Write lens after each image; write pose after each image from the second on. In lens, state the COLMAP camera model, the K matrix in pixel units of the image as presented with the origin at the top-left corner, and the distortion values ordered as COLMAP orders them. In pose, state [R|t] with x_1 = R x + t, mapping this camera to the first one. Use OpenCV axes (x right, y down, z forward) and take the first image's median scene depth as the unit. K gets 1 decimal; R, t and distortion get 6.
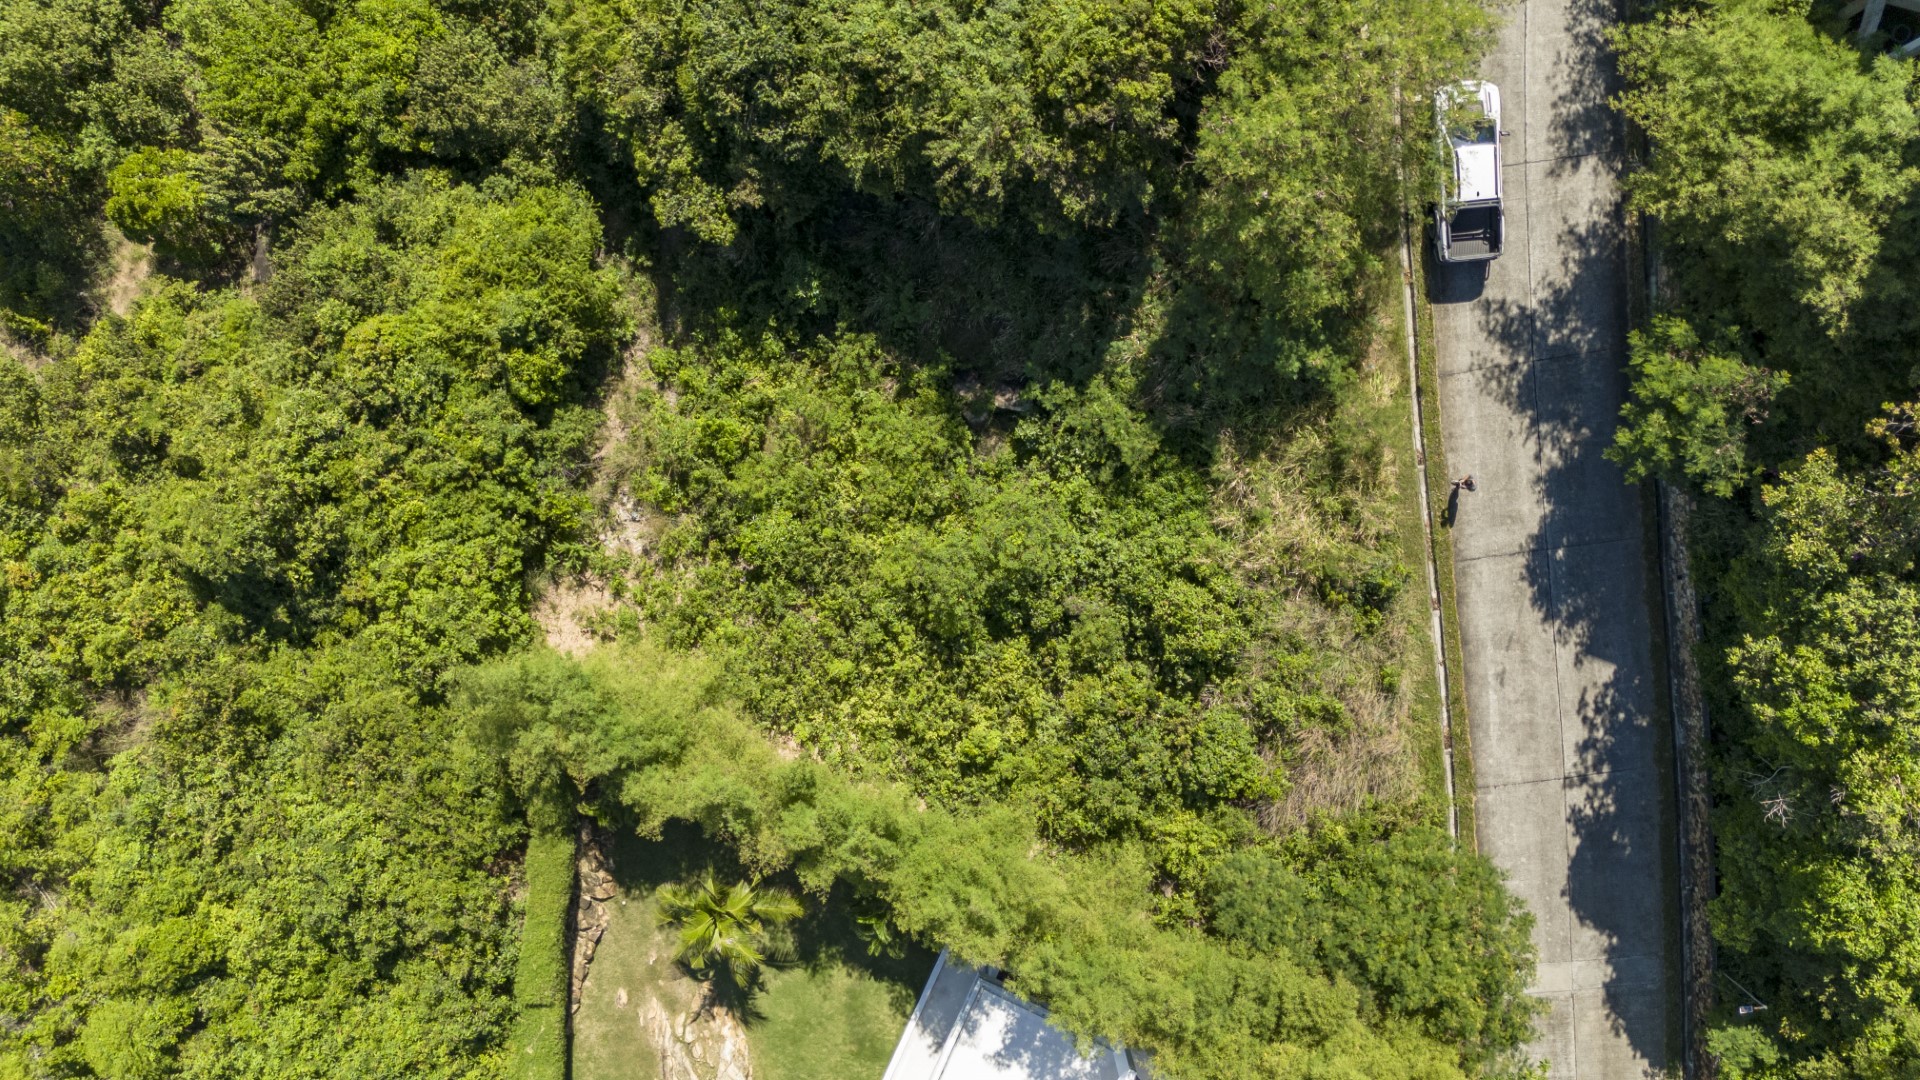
lens RADIAL K [[1310.9, 0, 957.7], [0, 1310.9, 515.4], [0, 0, 1]] dist [0.005034, -0.022072]
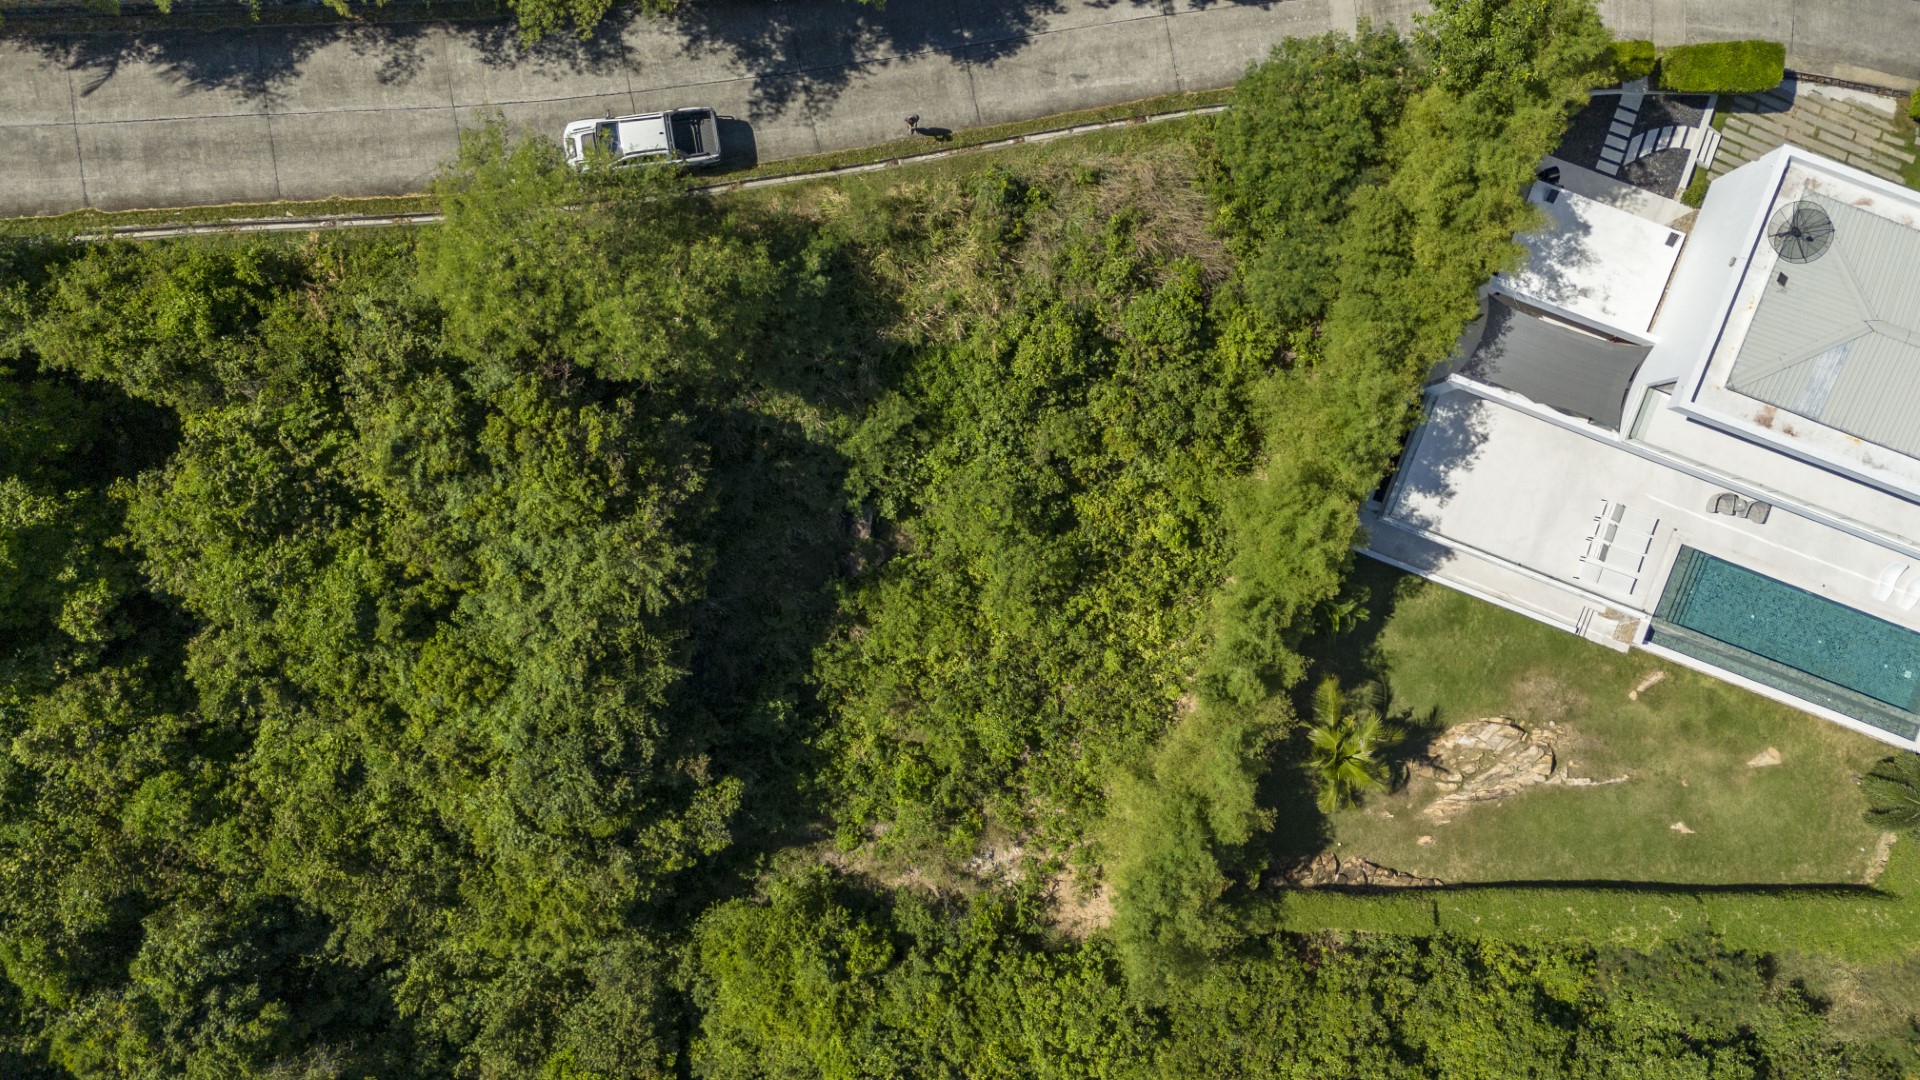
lens RADIAL K [[1310.9, 0, 957.7], [0, 1310.9, 515.4], [0, 0, 1]] dist [0.005034, -0.022072]
pose [[-0.065538, -0.997132, 0.037844, 0.000199], [0.997828, -0.065744, -0.004226, -0.001874], [0.006702, 0.037485, 0.999275, -0.126004]]
